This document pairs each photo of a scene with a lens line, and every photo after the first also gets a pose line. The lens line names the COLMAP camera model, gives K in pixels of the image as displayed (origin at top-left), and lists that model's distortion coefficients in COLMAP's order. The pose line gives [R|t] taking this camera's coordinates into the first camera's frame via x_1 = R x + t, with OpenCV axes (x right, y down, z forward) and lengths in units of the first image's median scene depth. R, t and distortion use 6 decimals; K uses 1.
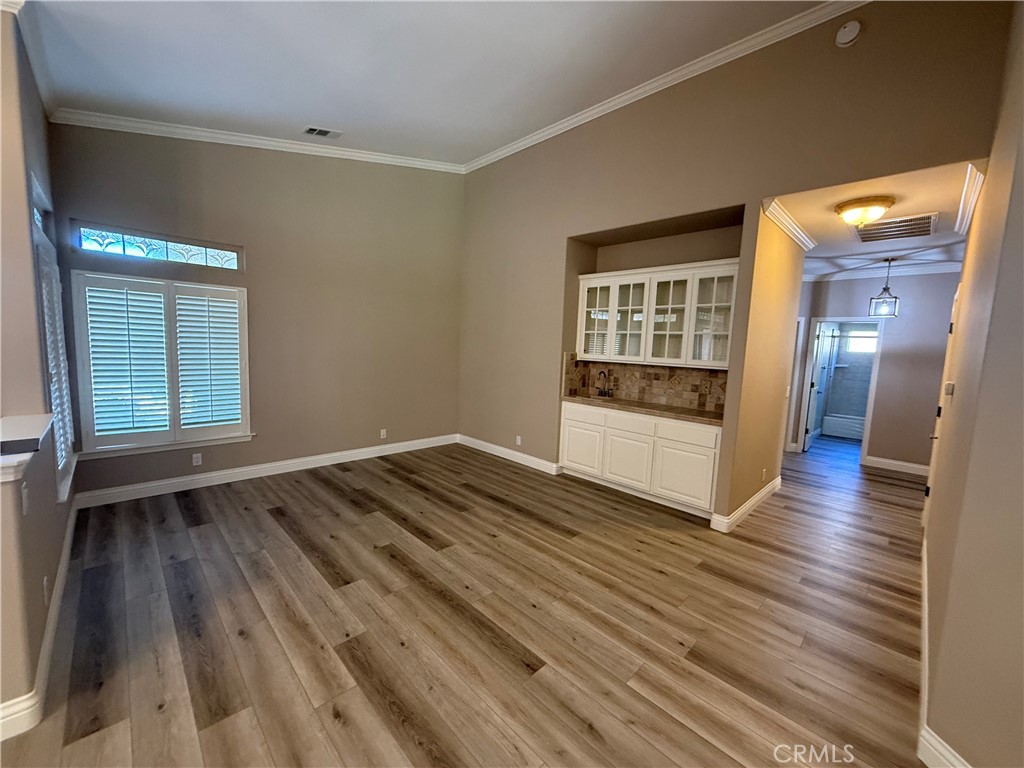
lens RADIAL K [[408.0, 0, 512.0], [0, 408.0, 384.0], [0, 0, 1]] dist [0.000277, 0.000022]
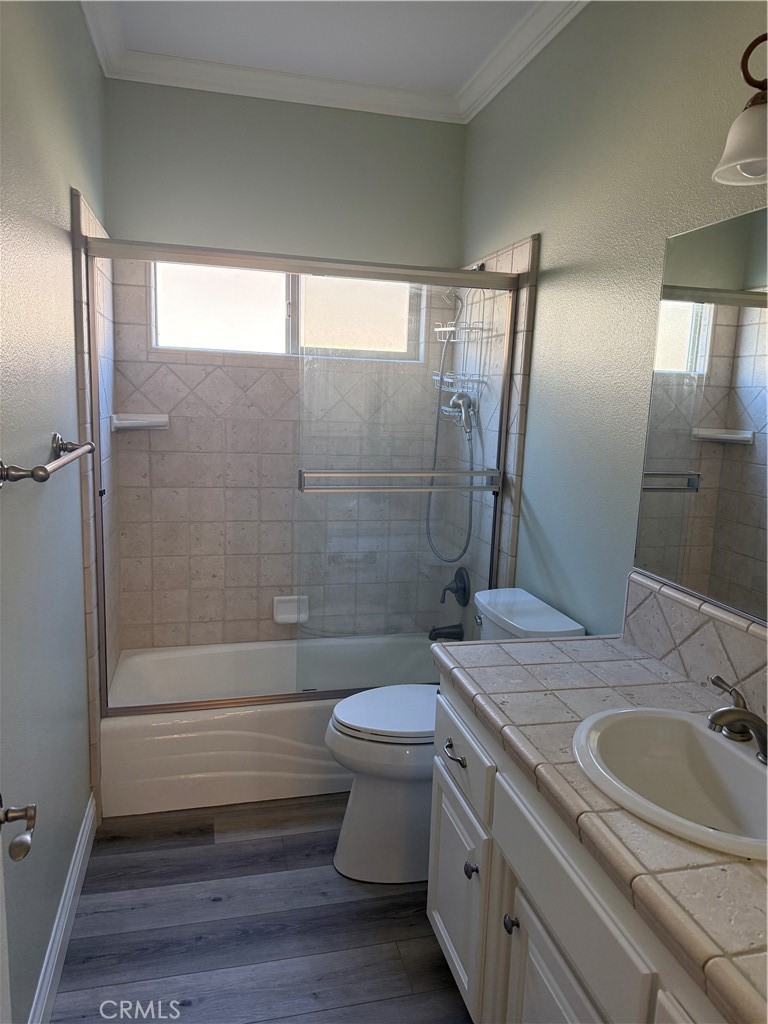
lens RADIAL K [[731.0, 0, 384.0], [0, 731.0, 512.0], [0, 0, 1]] dist [0.169457, -0.272205]
pose [[0.513192, -0.165902, 0.842087, 0.555040], [0.074037, 0.986040, 0.149142, -0.046158], [-0.855074, -0.014193, 0.518311, 0.708770]]
